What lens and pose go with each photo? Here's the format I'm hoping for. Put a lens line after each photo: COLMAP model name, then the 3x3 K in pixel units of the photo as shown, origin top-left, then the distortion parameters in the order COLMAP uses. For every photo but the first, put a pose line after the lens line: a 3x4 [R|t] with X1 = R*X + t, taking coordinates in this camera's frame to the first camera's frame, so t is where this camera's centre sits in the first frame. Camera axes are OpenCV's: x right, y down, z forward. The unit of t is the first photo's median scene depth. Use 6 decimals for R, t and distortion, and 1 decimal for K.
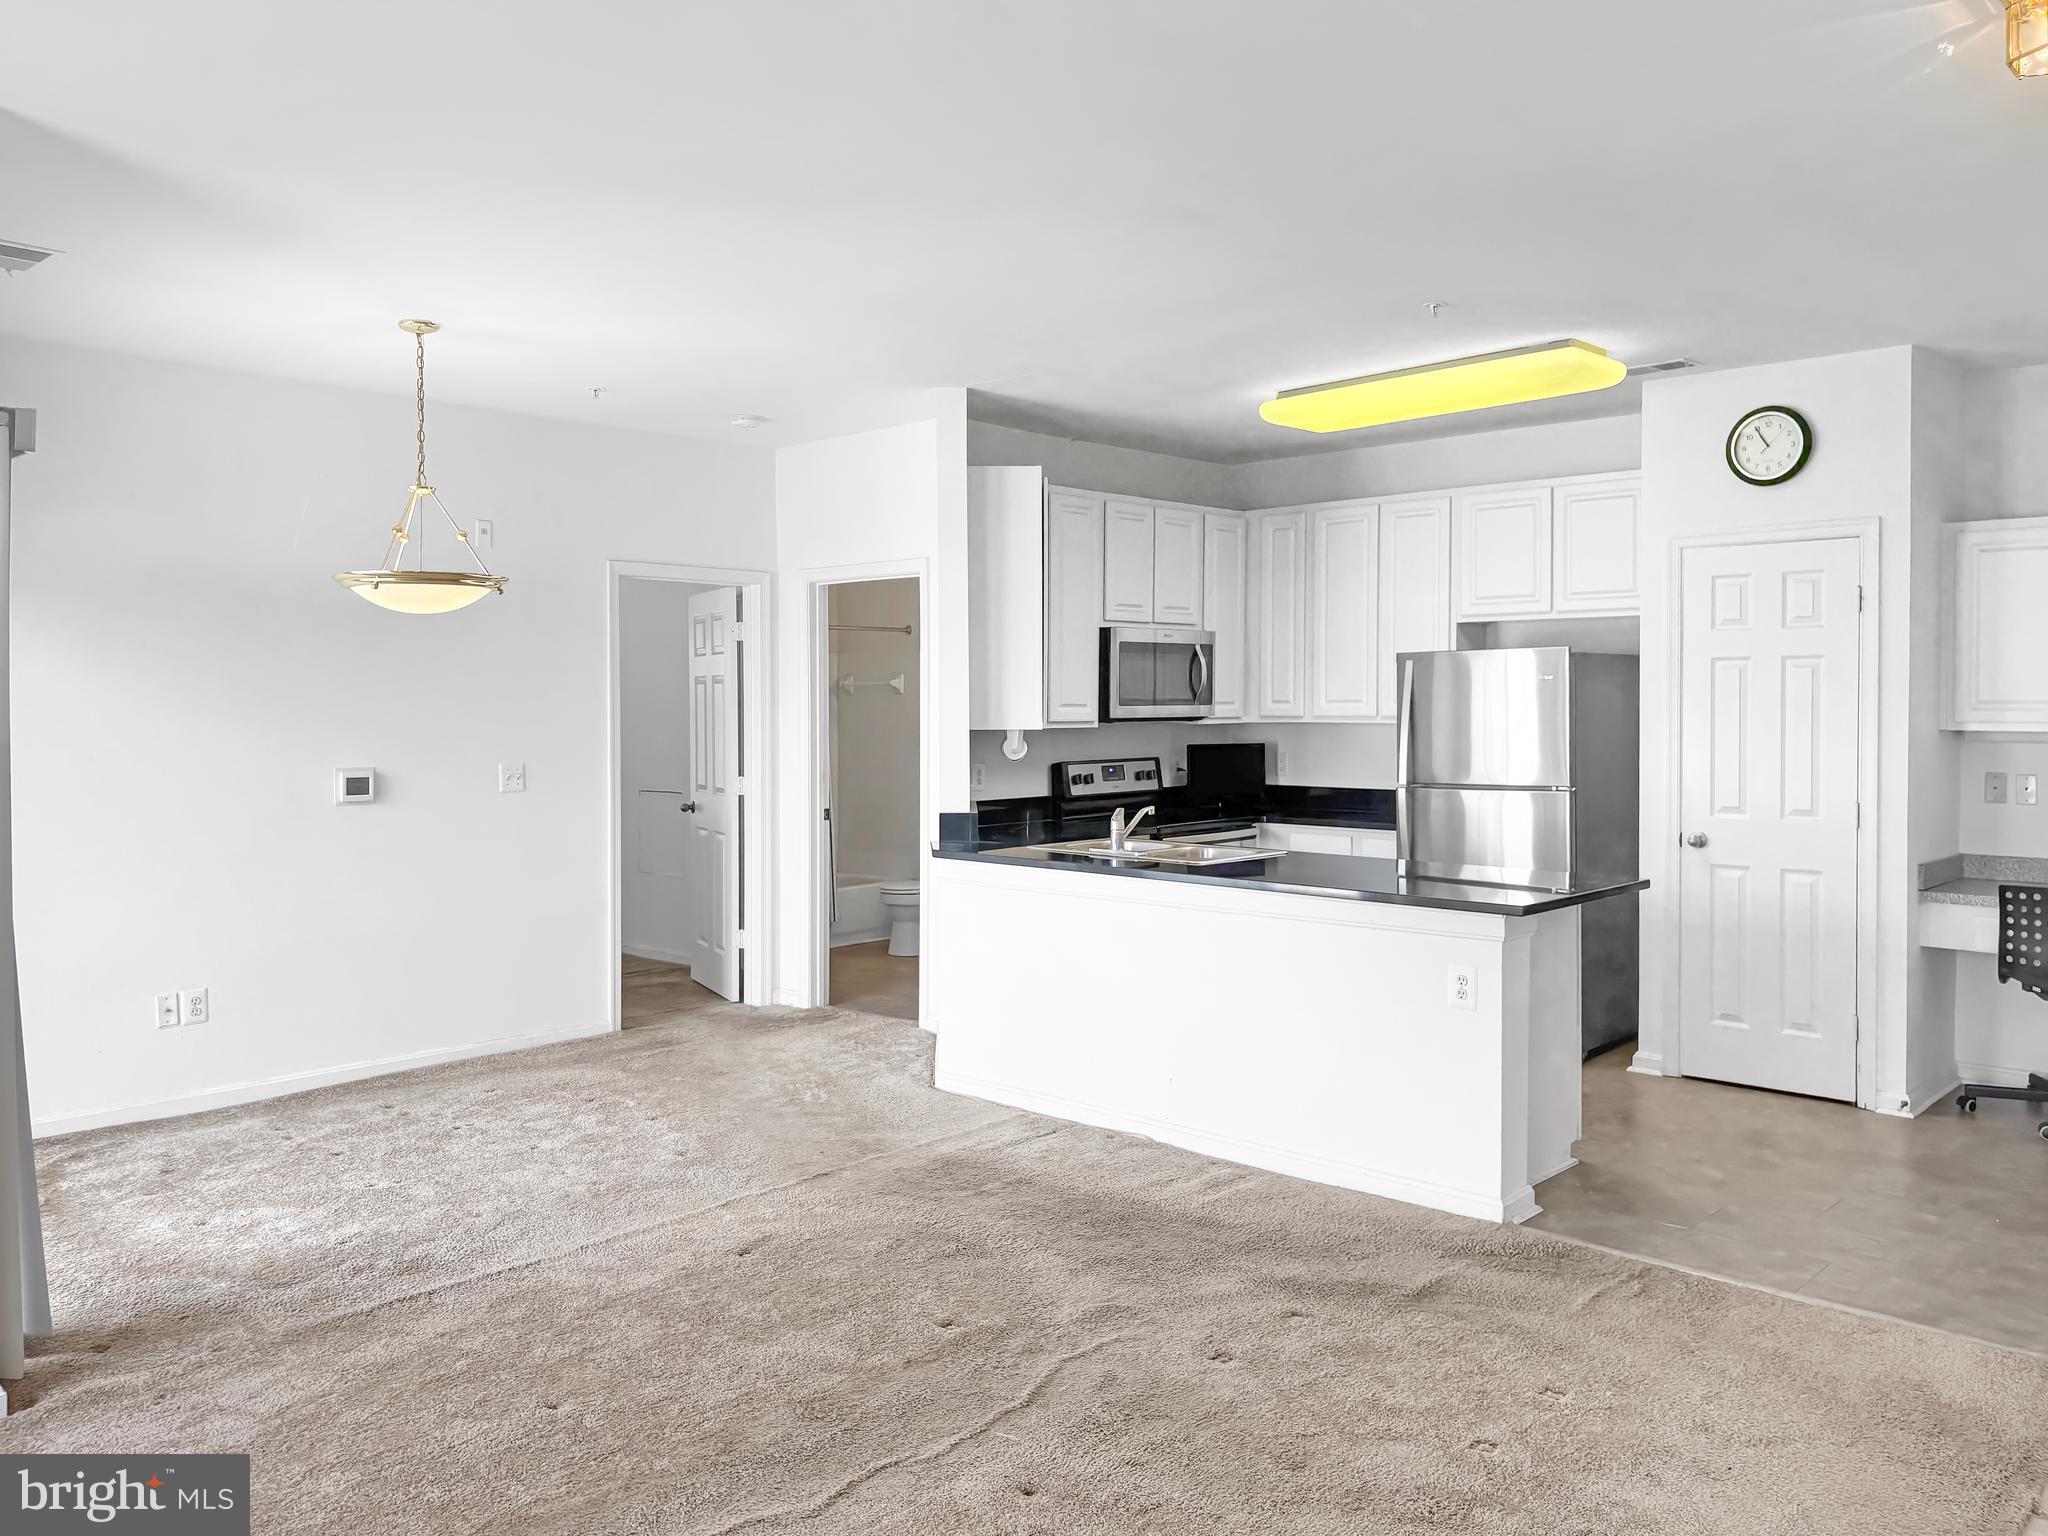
lens RADIAL K [[1575.7, 0, 1024.0], [0, 1575.7, 768.0], [0, 0, 1]] dist [0.118388, -0.171700]
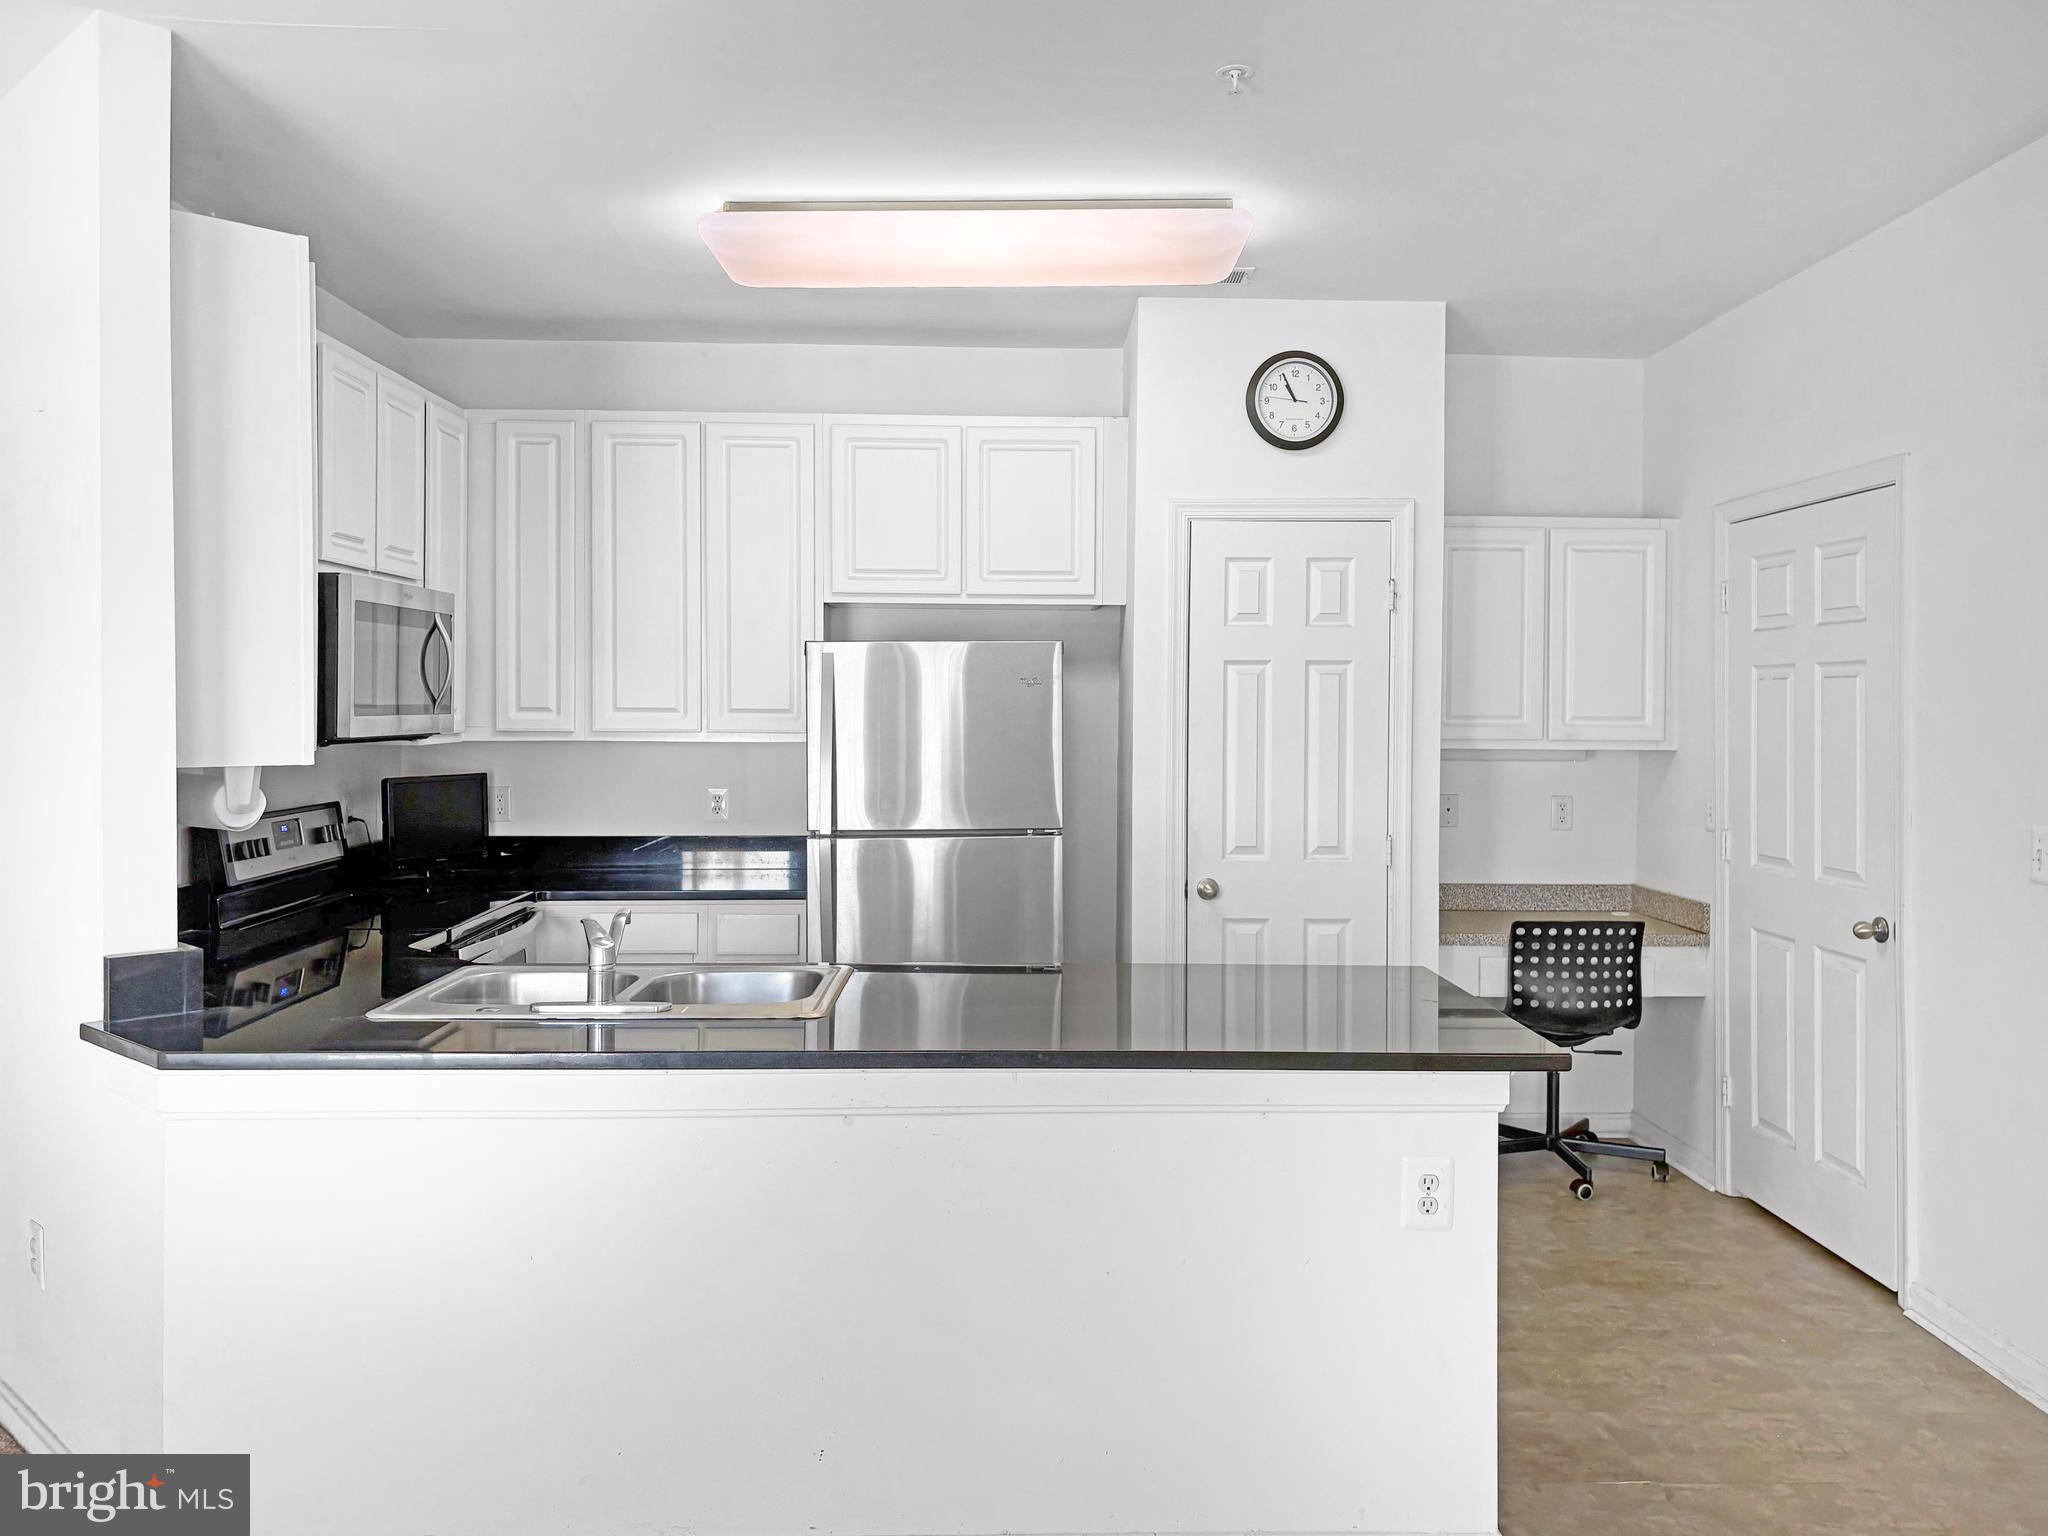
lens RADIAL K [[1575.7, 0, 1024.0], [0, 1575.7, 768.0], [0, 0, 1]] dist [0.118388, -0.171700]
pose [[0.723299, -0.021537, 0.690199, -0.188659], [0.022353, 0.999720, 0.007770, -0.023913], [-0.690173, 0.009808, 0.723578, 0.505790]]
